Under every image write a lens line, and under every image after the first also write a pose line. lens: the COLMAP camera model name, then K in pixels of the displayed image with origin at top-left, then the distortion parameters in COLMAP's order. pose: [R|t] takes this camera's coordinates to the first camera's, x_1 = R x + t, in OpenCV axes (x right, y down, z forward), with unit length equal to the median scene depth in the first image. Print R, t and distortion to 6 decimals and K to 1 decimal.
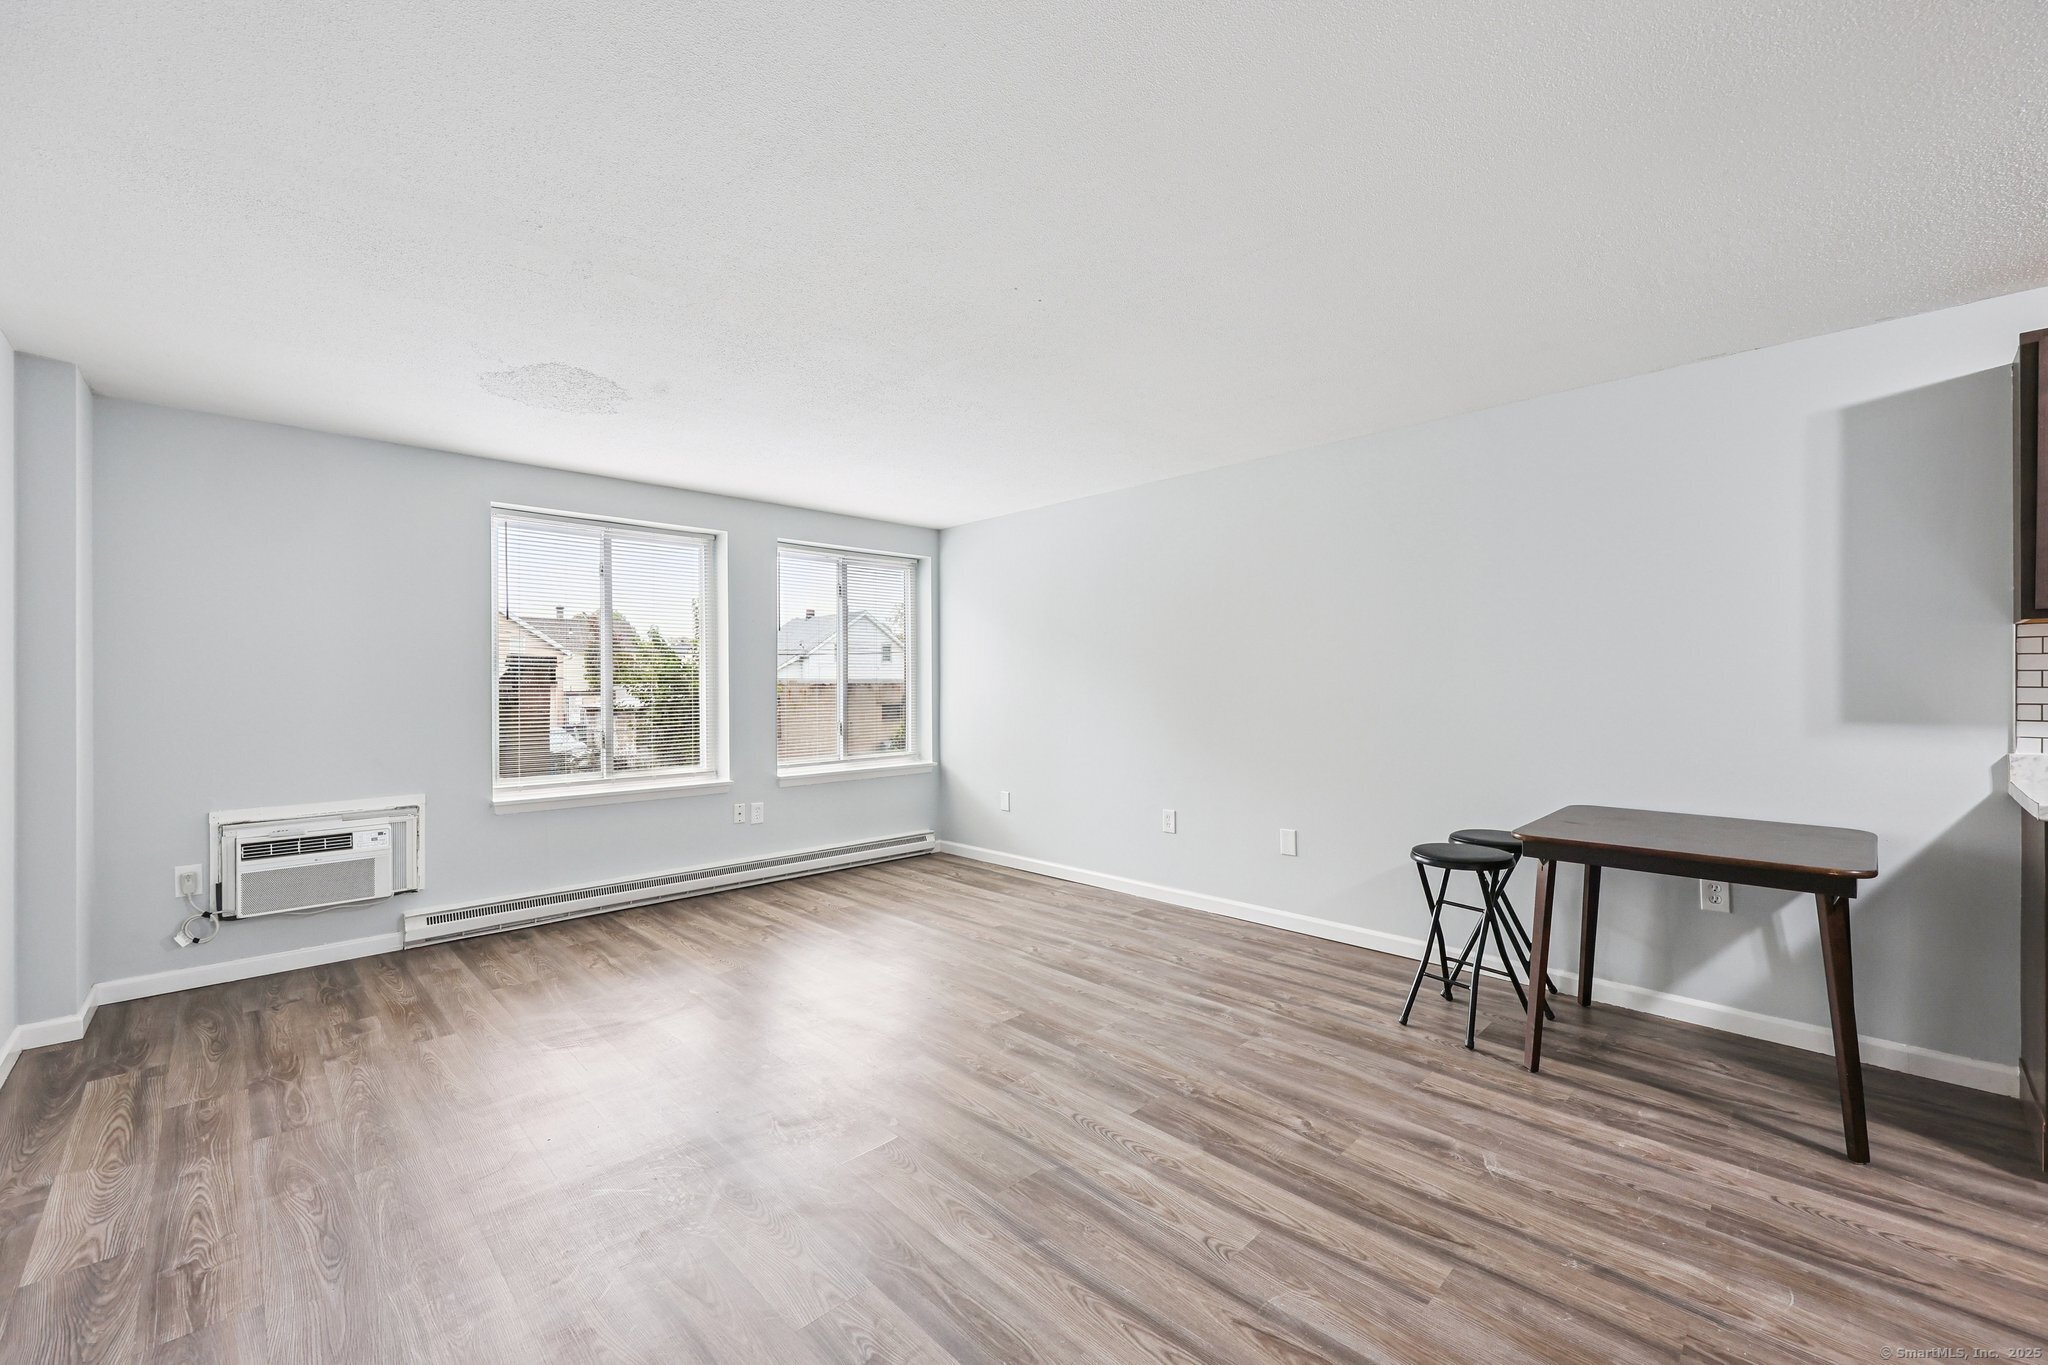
lens RADIAL K [[829.8, 0, 1028.8], [0, 829.8, 684.9], [0, 0, 1]] dist [0.001072, 0.000195]
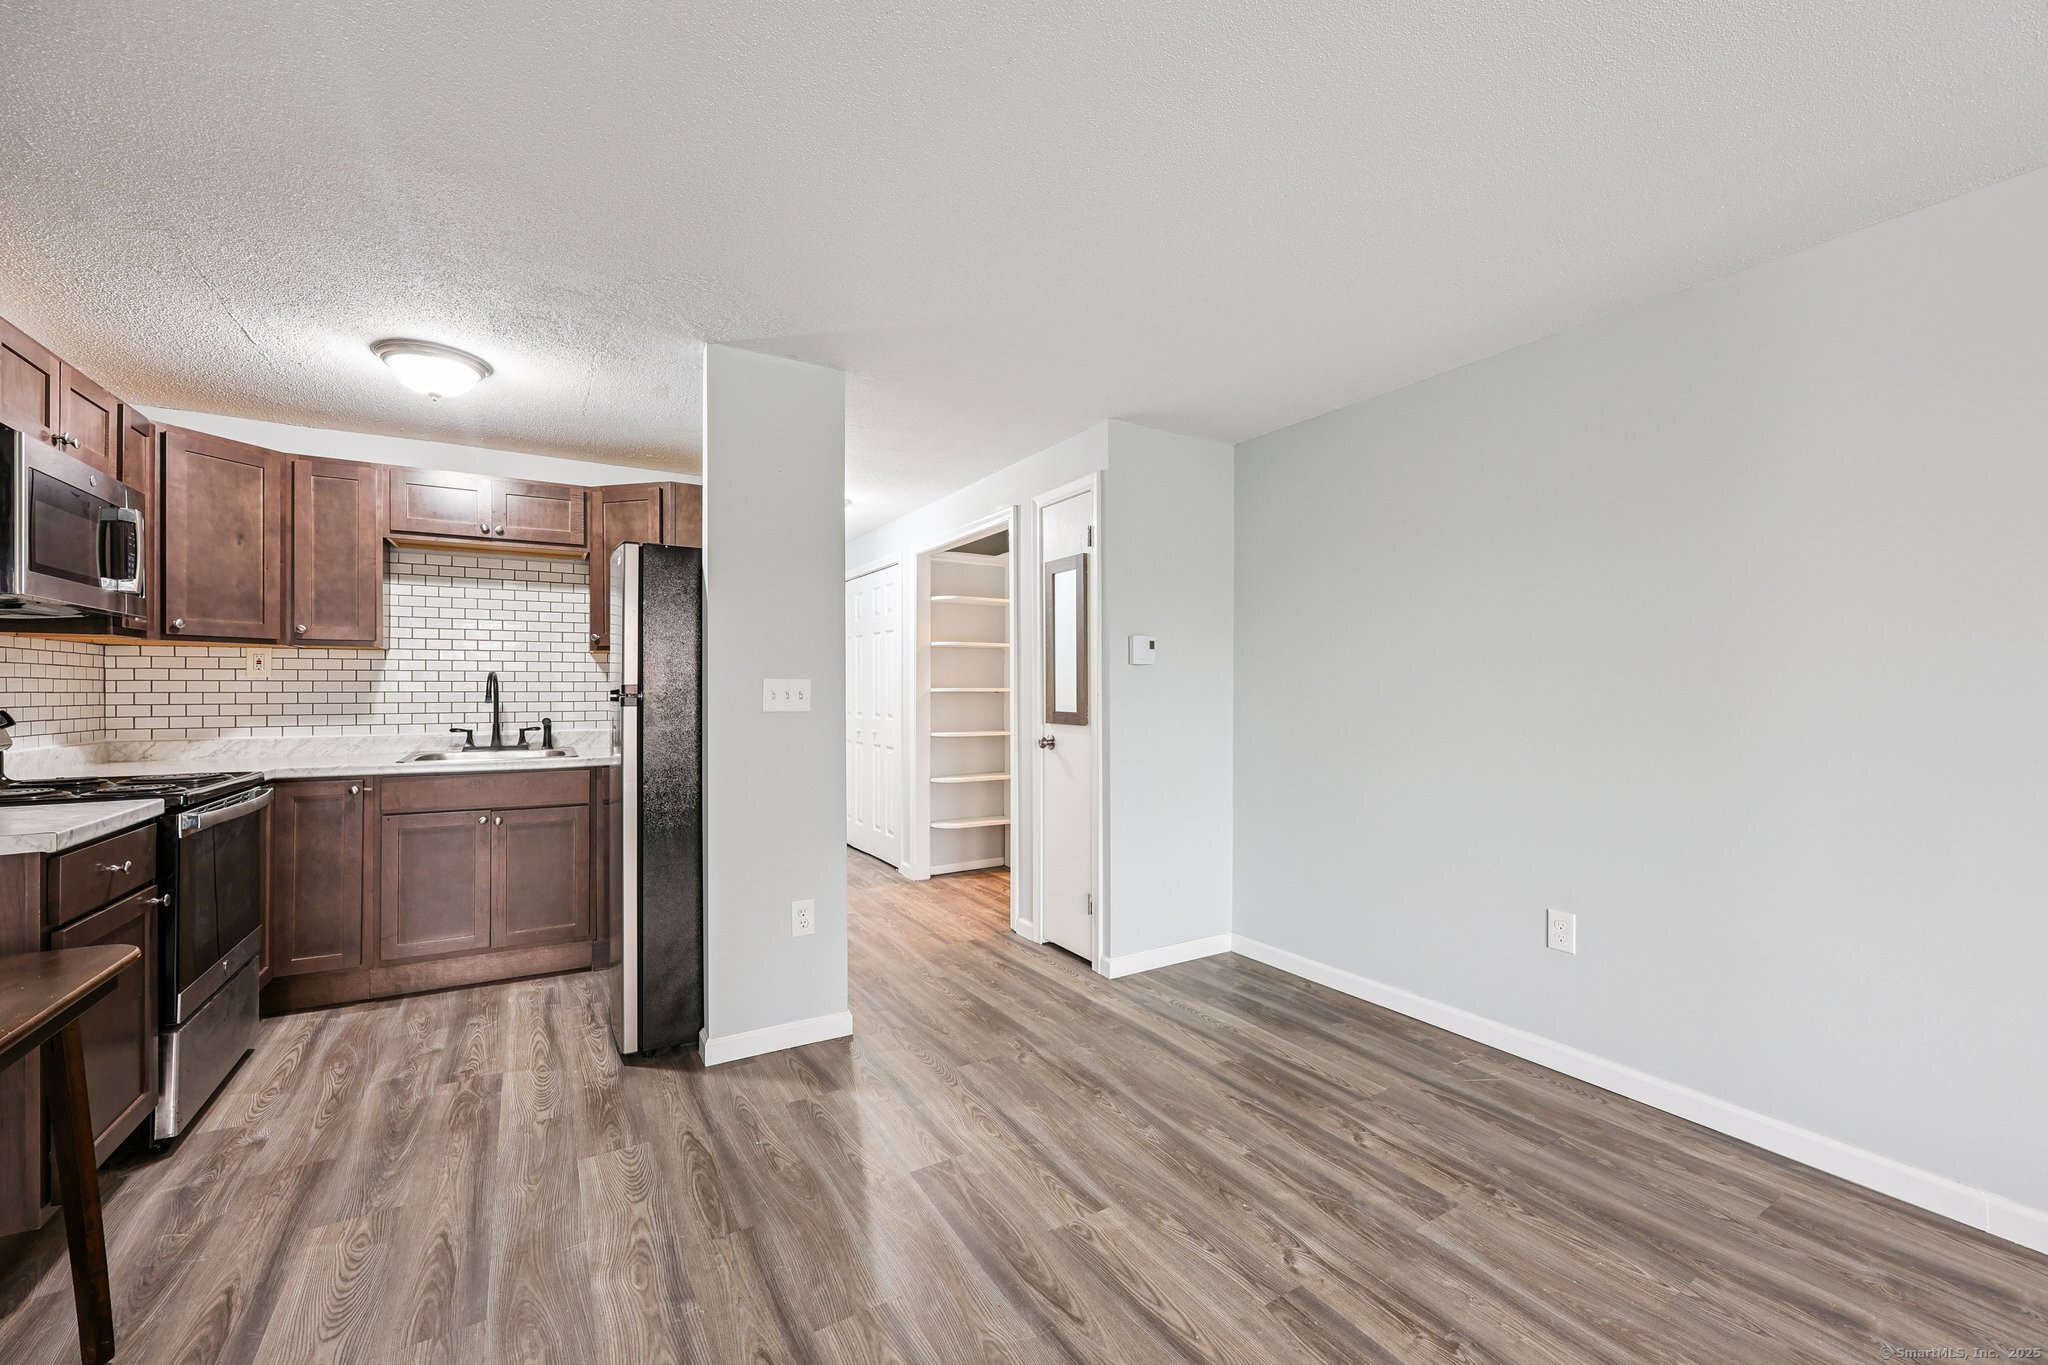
lens RADIAL K [[823.4, 0, 1030.7], [0, 823.4, 688.1], [0, 0, 1]] dist [0.001143, -0.000025]
pose [[-0.974618, 0.005221, 0.223812, 0.037301], [0.005692, 0.999983, 0.001458, -0.000865], [-0.223801, 0.002695, -0.974631, 0.904697]]
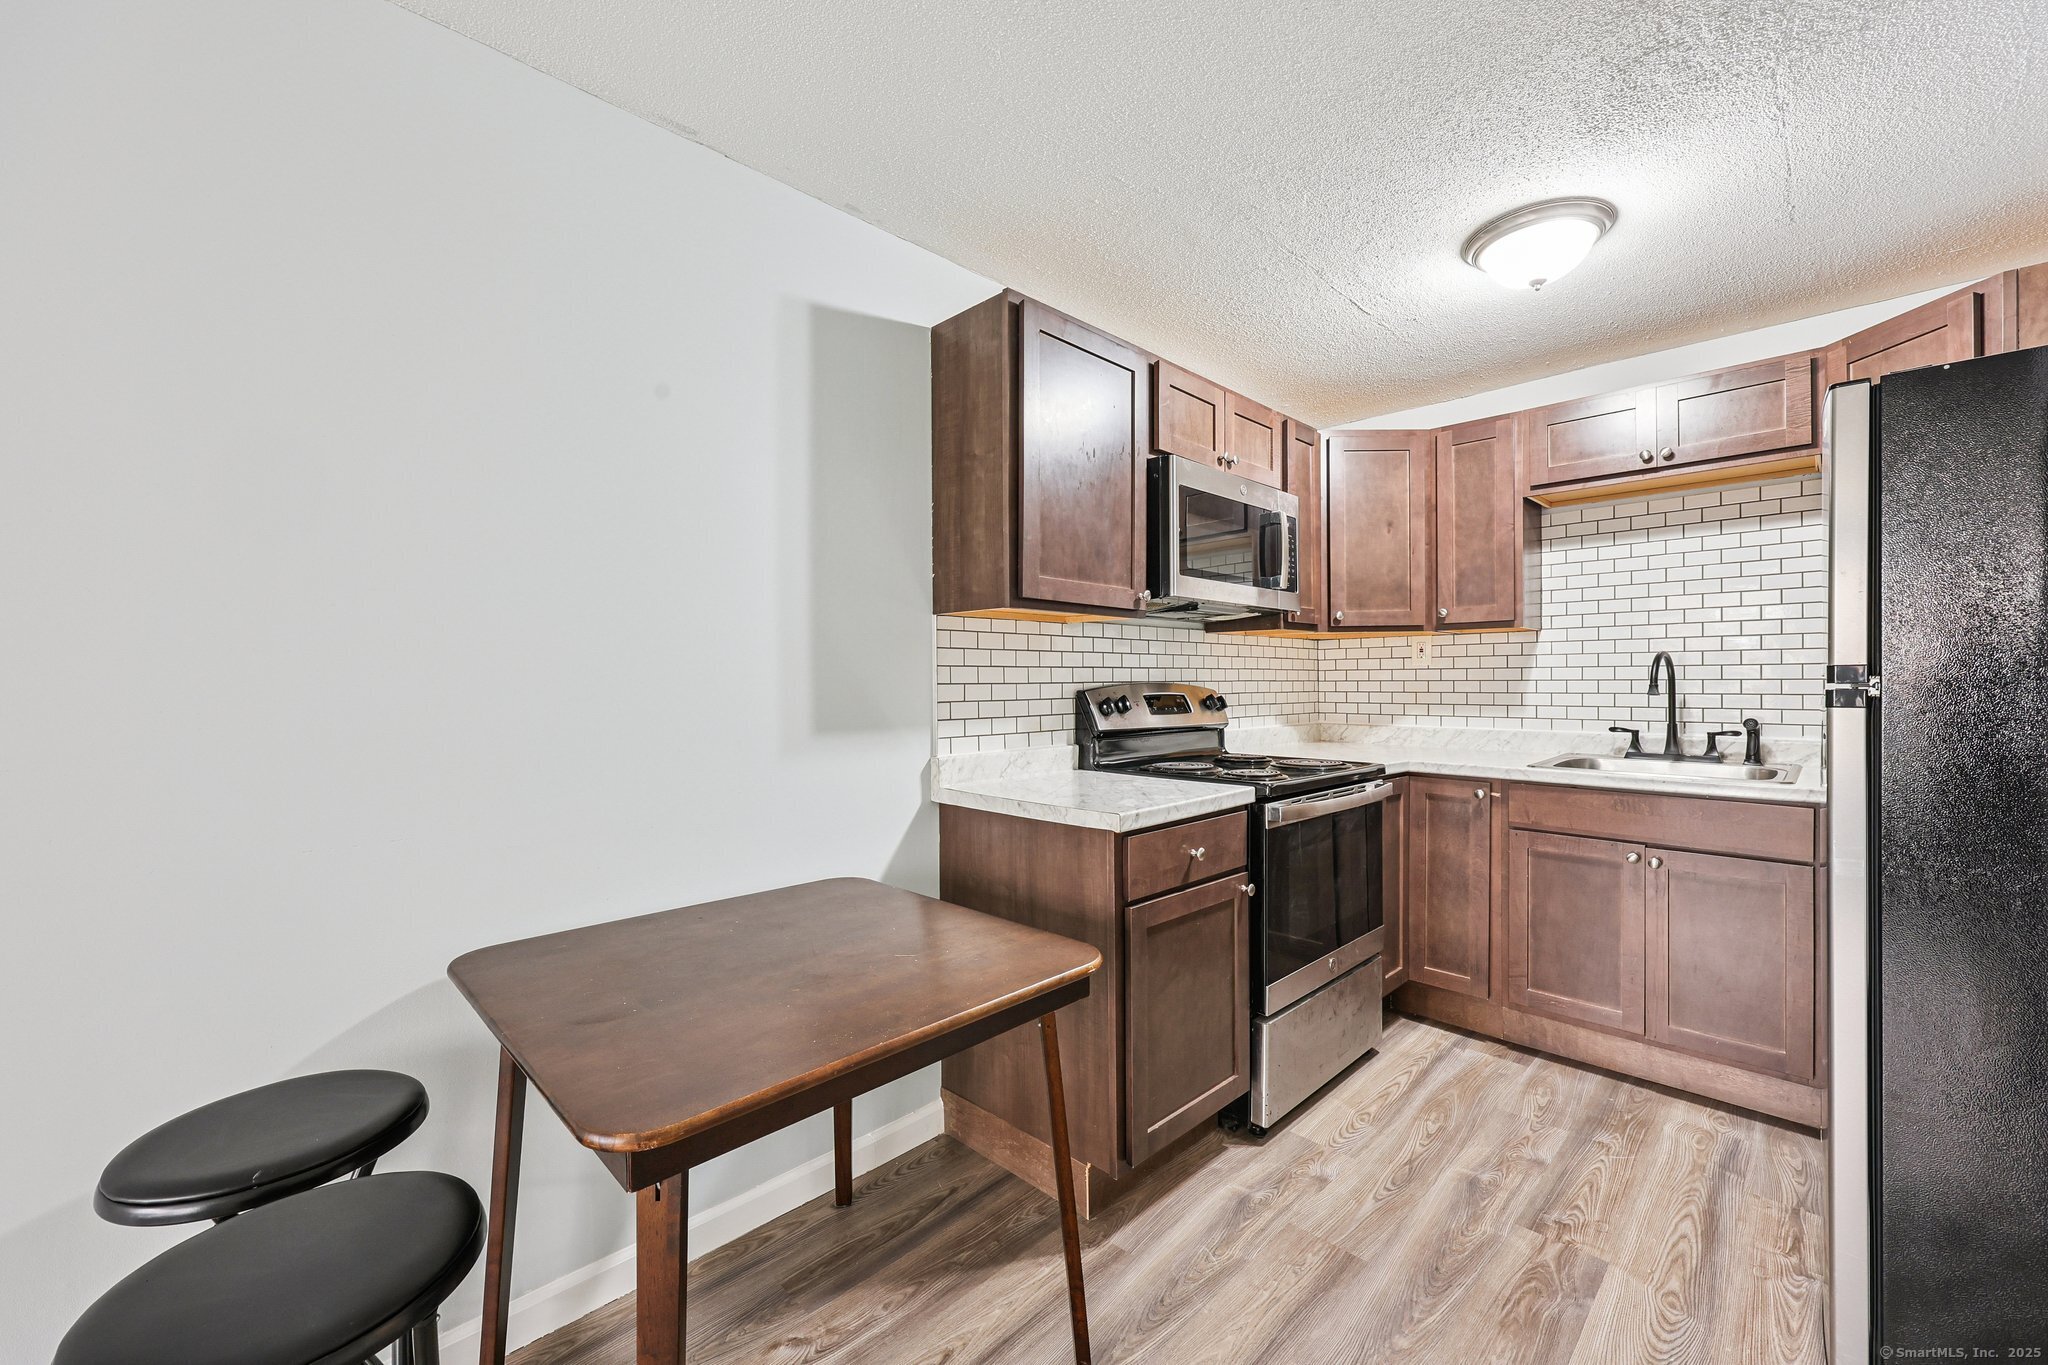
lens RADIAL K [[814.7, 0, 1031.1], [0, 814.7, 683.7], [0, 0, 1]] dist [-0.000921, -0.000055]
pose [[-0.016700, 0.000899, 0.999860, 0.198419], [0.009143, 0.999958, -0.000747, 0.000475], [-0.999819, 0.009129, -0.016708, 0.628499]]
